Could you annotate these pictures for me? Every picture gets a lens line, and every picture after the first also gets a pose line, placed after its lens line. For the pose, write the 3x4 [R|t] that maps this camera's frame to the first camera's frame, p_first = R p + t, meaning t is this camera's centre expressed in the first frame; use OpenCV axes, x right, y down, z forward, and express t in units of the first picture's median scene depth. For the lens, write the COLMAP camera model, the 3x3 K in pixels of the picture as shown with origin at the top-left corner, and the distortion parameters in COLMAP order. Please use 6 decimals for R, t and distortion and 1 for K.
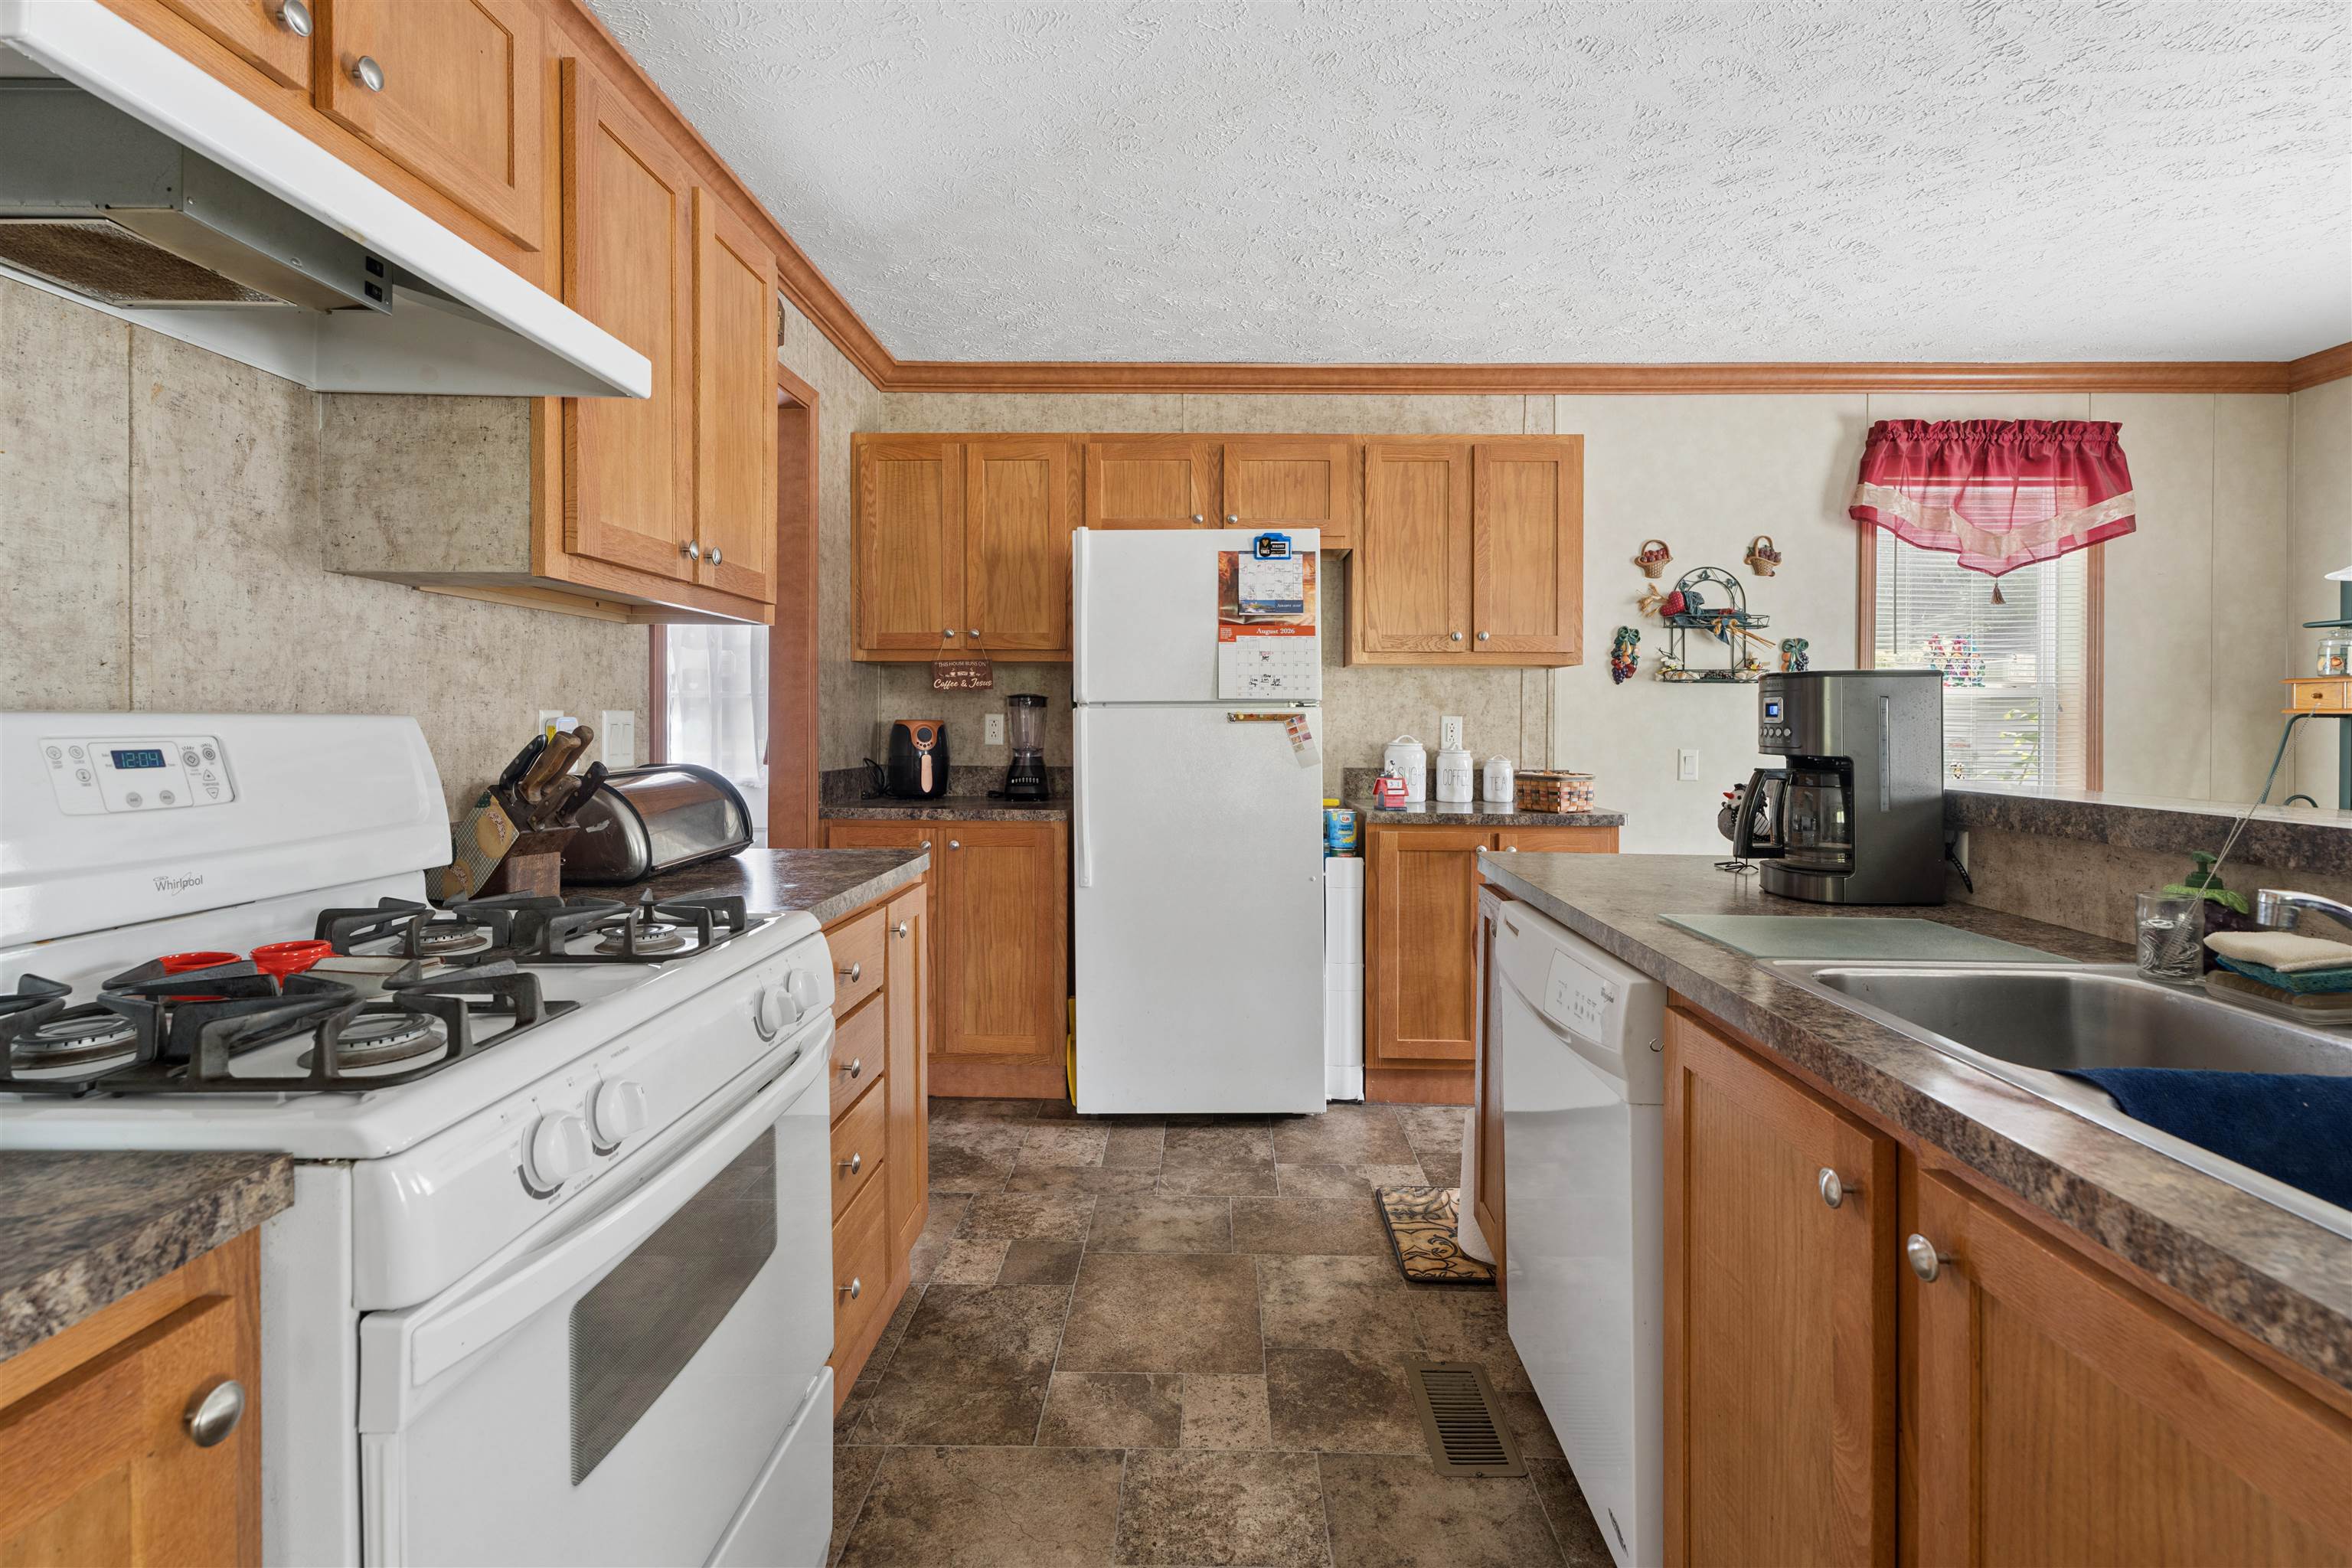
lens RADIAL K [[1061.2, 0, 1191.7], [0, 1061.2, 729.4], [0, 0, 1]] dist [0.014032, -0.003745]
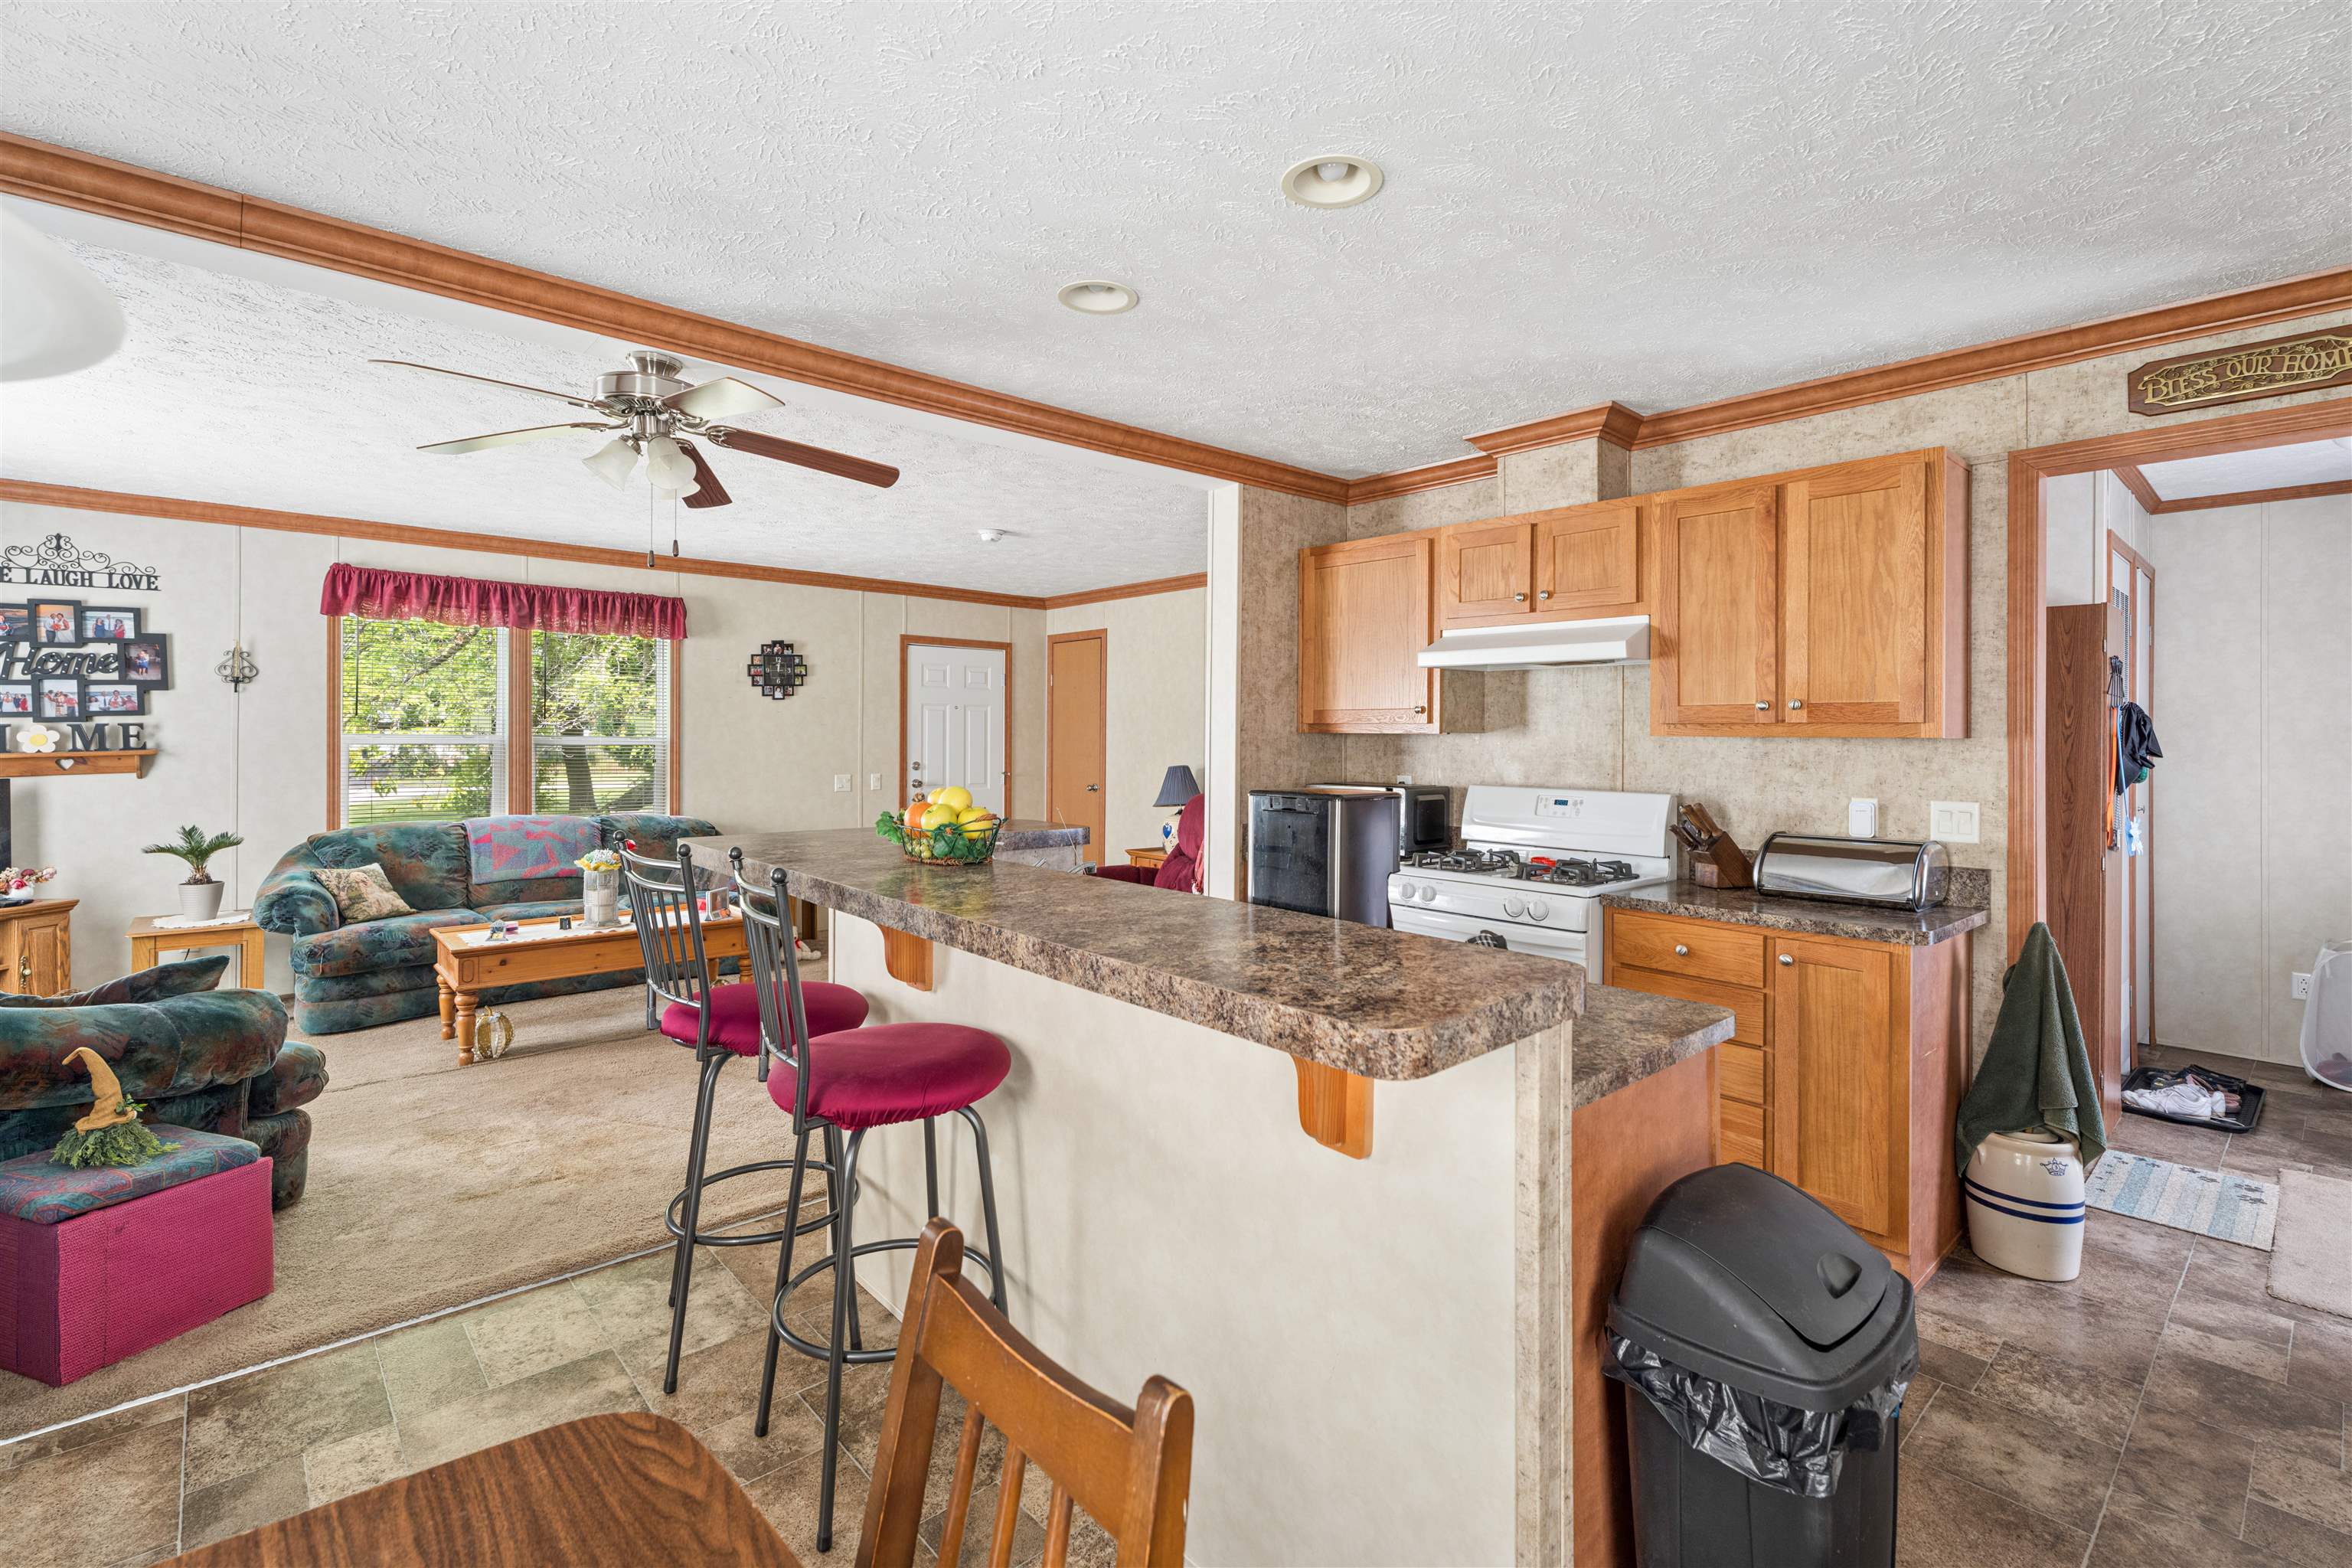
lens RADIAL K [[1061.2, 0, 1159.0], [0, 1061.2, 722.9], [0, 0, 1]] dist [0.014032, -0.003745]
pose [[-0.732517, -0.023344, -0.680349, 0.685641], [-0.021184, 0.999710, -0.011493, -0.048120], [0.680419, 0.005994, -0.732798, 0.773664]]
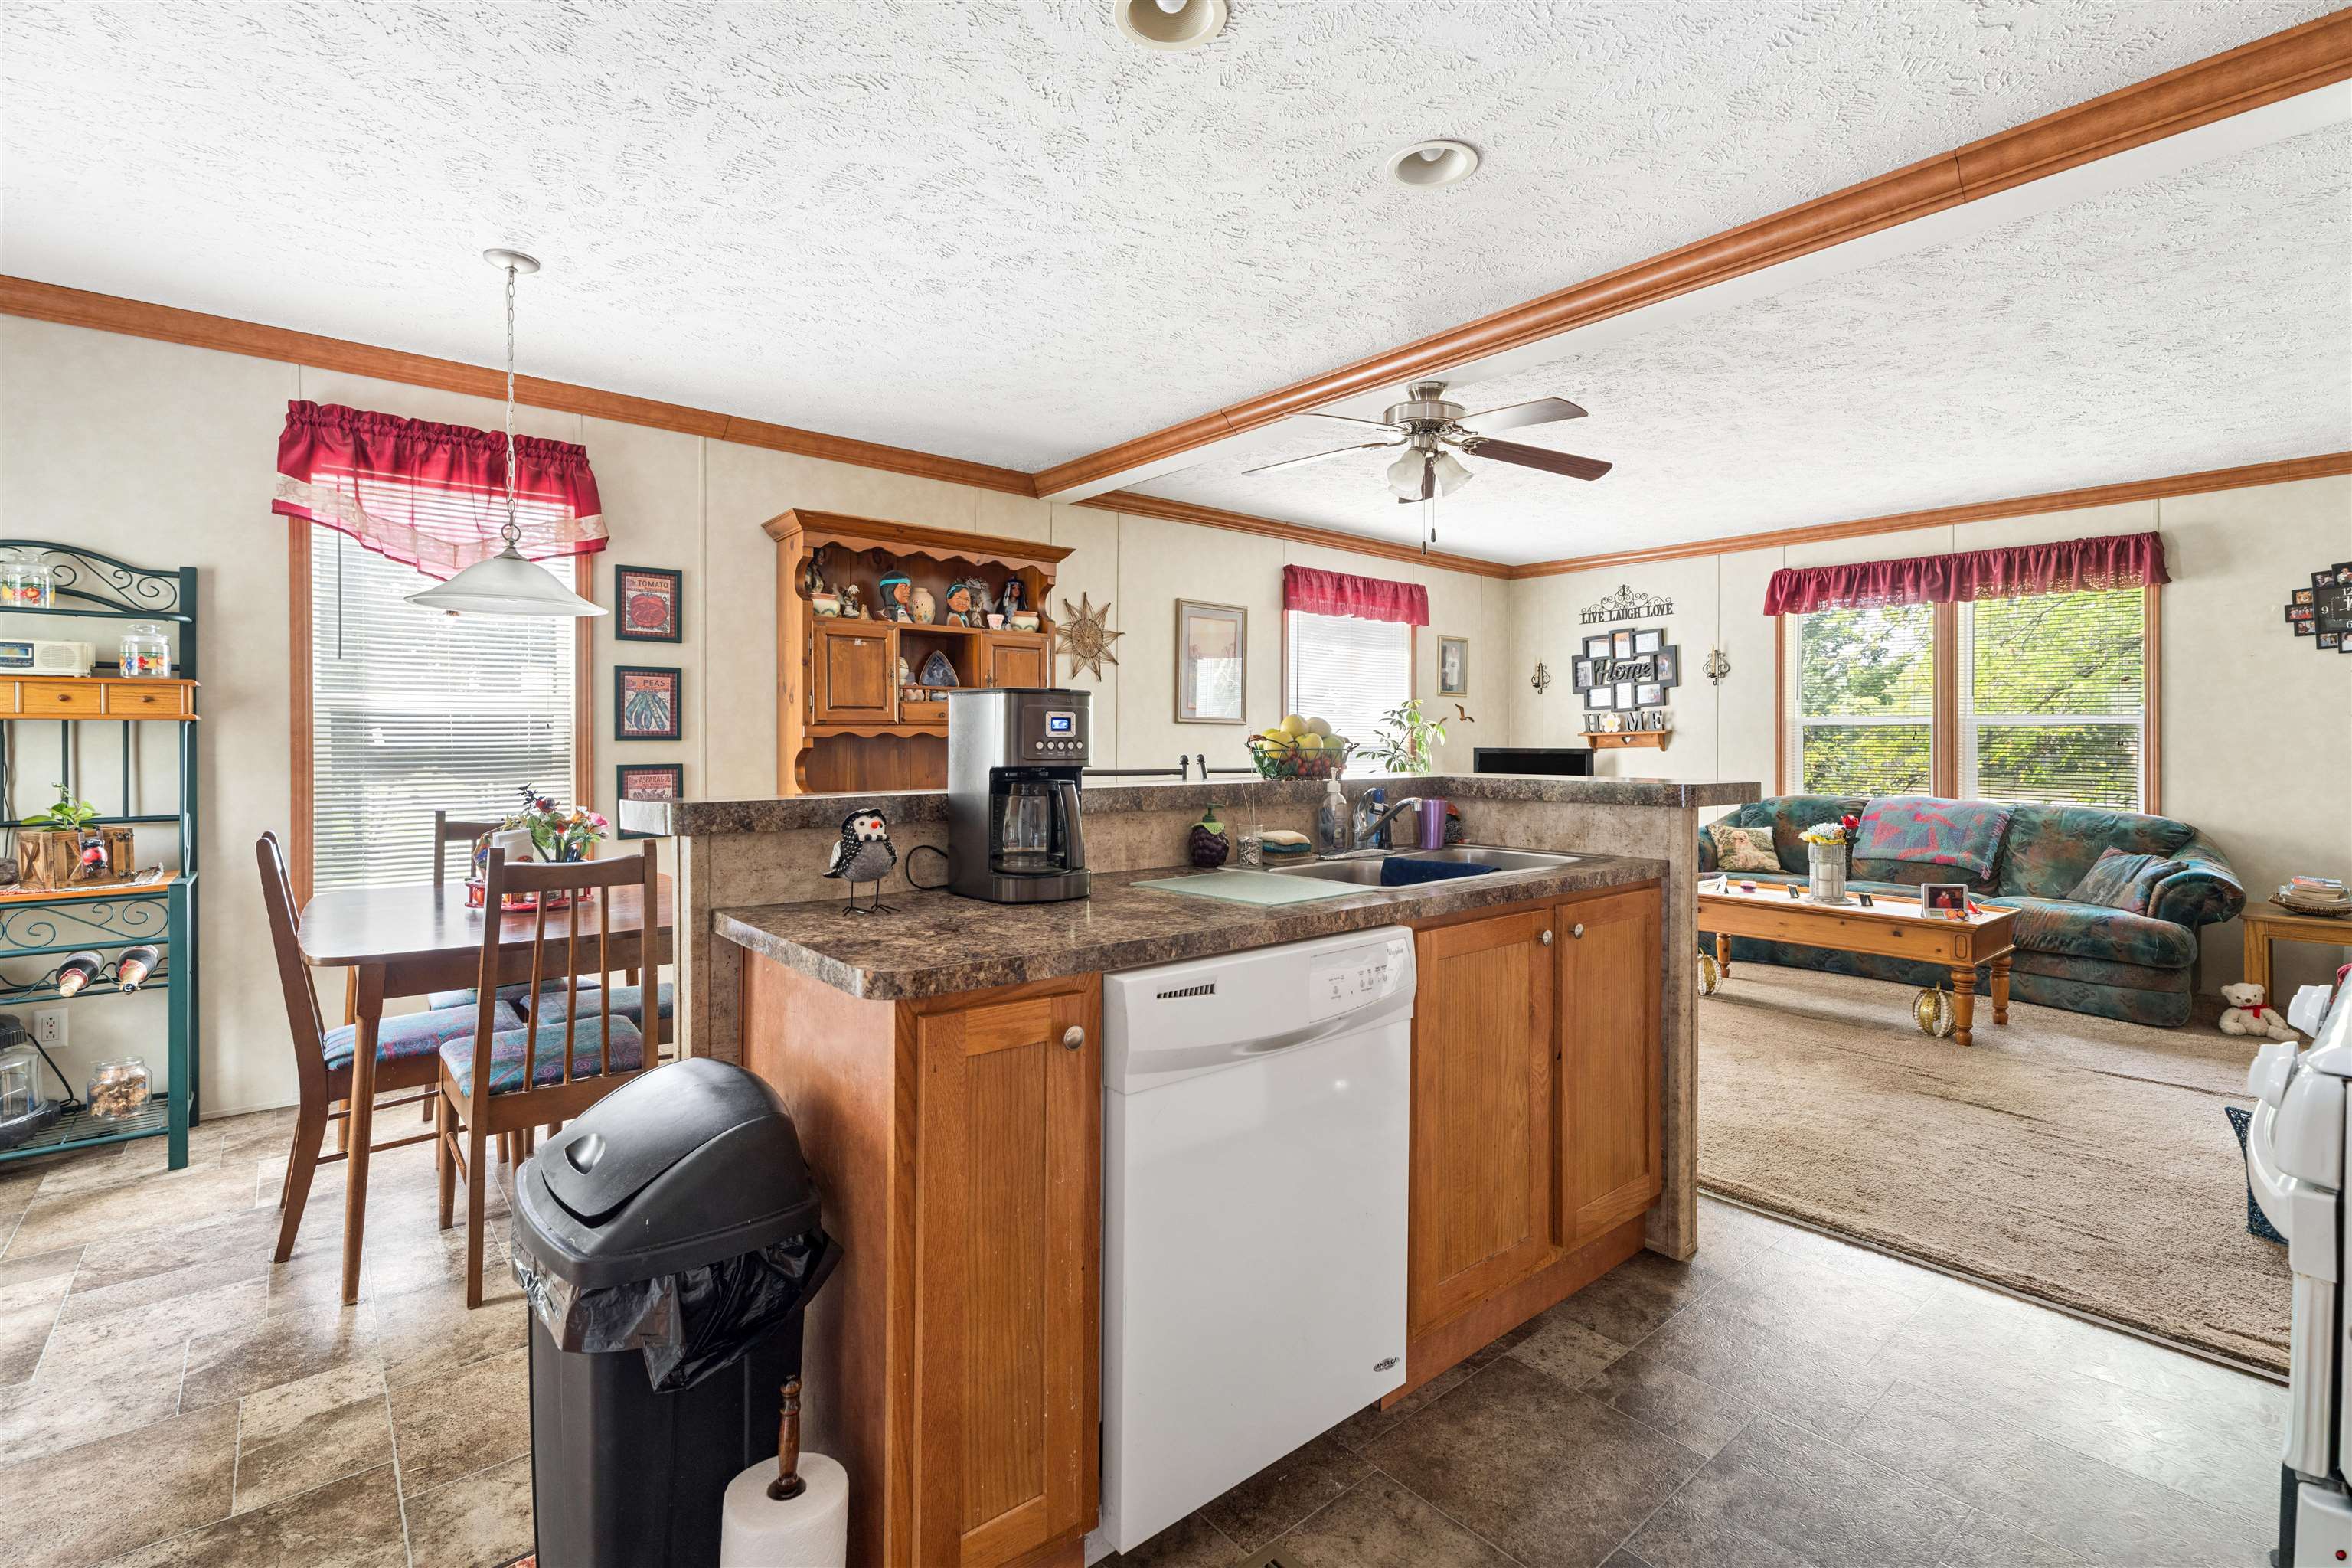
lens RADIAL K [[1061.2, 0, 1193.7], [0, 1061.2, 748.8], [0, 0, 1]] dist [0.014032, -0.003745]
pose [[-0.661934, -0.018578, 0.749332, -0.164848], [-0.001882, 0.999731, 0.023123, -0.010977], [-0.749560, 0.013896, -0.661791, 0.765854]]
